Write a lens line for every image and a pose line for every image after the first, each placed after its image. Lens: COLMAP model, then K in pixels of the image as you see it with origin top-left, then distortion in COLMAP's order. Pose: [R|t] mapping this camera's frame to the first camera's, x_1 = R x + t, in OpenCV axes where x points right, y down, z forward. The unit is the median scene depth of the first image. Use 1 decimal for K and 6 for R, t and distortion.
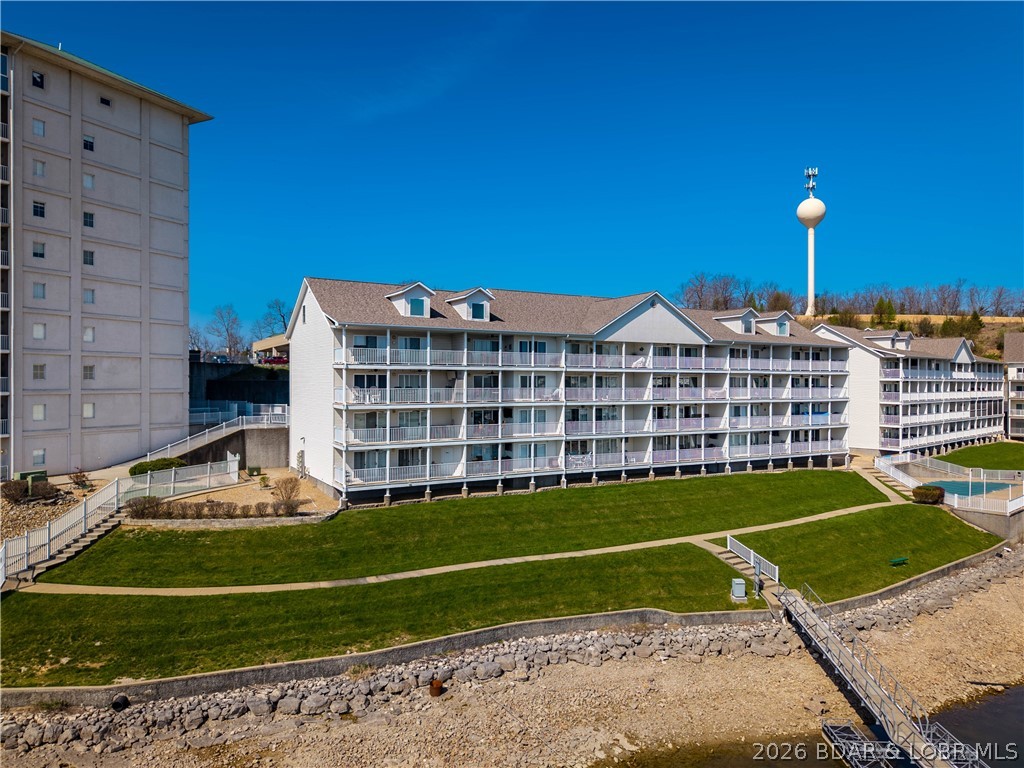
lens RADIAL K [[688.7, 0, 512.0], [0, 688.7, 384.0], [0, 0, 1]] dist [-0.000143, 0.004903]
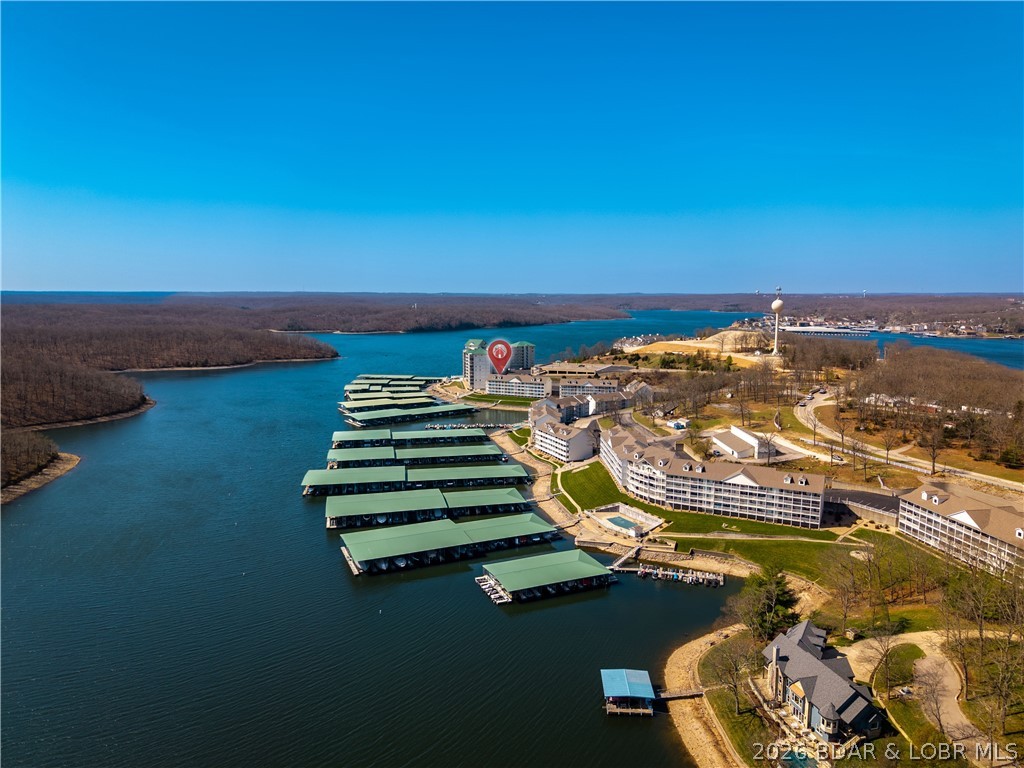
lens RADIAL K [[680.1, 0, 512.0], [0, 680.1, 384.0], [0, 0, 1]] dist [0.089556, -0.156040]
pose [[0.567727, 0.105737, -0.816398, 8.577045], [-0.000332, 0.991746, 0.128216, -1.354001], [0.823217, -0.072521, 0.563076, -4.724797]]
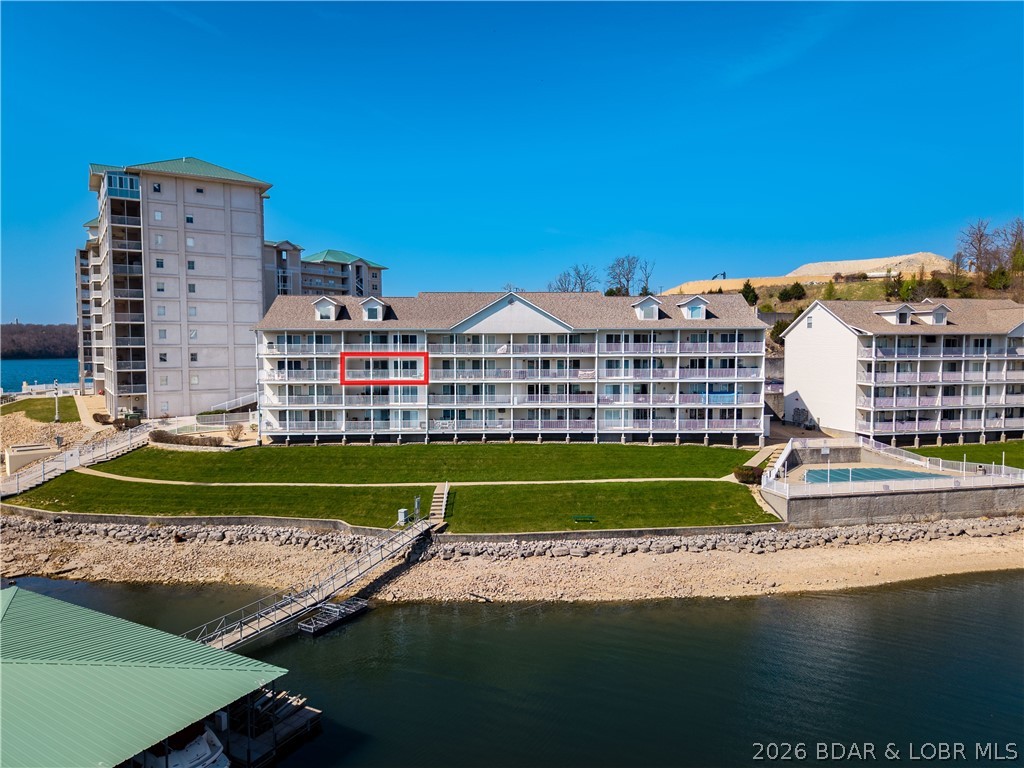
lens RADIAL K [[684.2, 0, 512.0], [0, 684.2, 384.0], [0, 0, 1]] dist [0.027687, -0.031671]
pose [[0.872201, 0.022219, -0.488643, 0.872258], [0.004493, 0.998562, 0.053426, -0.037039], [0.489127, -0.048794, 0.870847, -0.079401]]
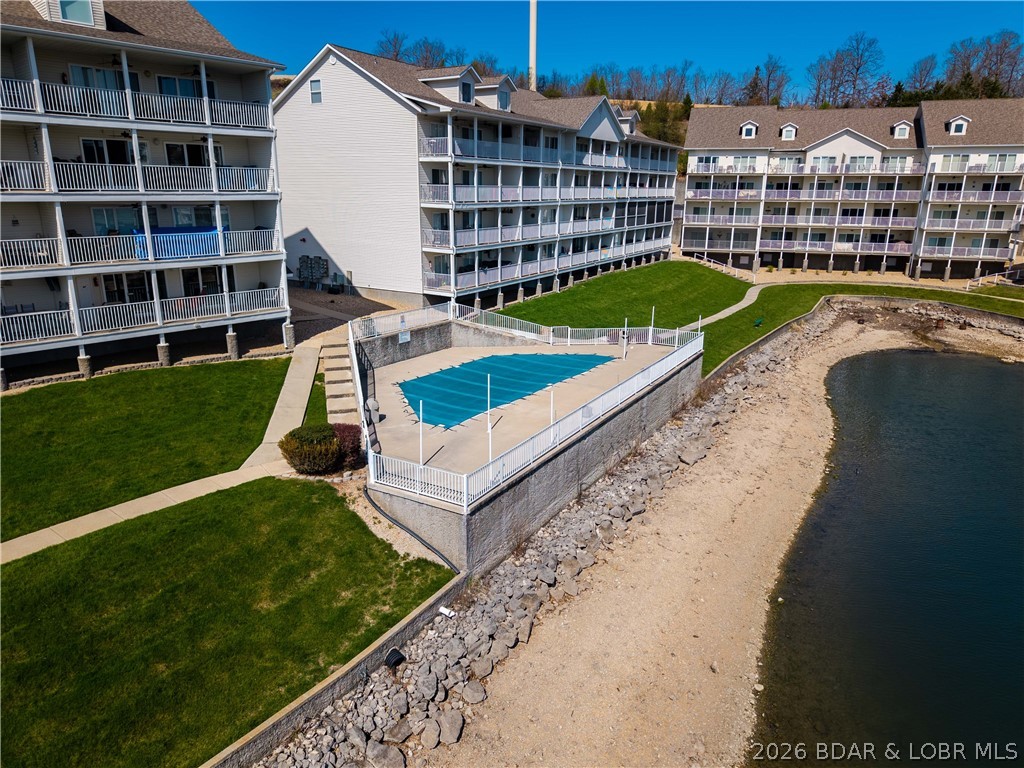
lens RADIAL K [[684.2, 0, 512.0], [0, 684.2, 384.0], [0, 0, 1]] dist [0.027687, -0.031671]
pose [[0.953268, -0.079624, 0.291446, 0.652557], [-0.003409, 0.961751, 0.273903, 0.021088], [-0.302108, -0.262096, 0.916535, 0.683127]]
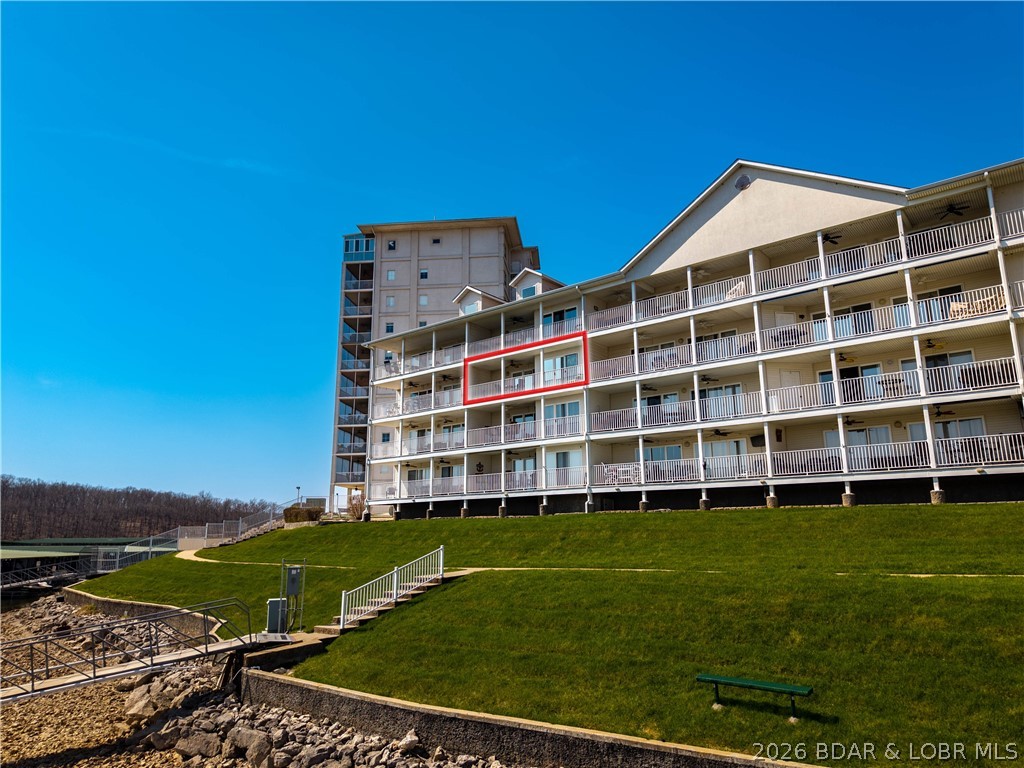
lens RADIAL K [[688.7, 0, 512.0], [0, 688.7, 384.0], [0, 0, 1]] dist [-0.000143, 0.004903]
pose [[0.355986, -0.209488, -0.910708, 0.656397], [0.000608, 0.974601, -0.223947, 0.174681], [0.934491, 0.079169, 0.347071, 0.698128]]
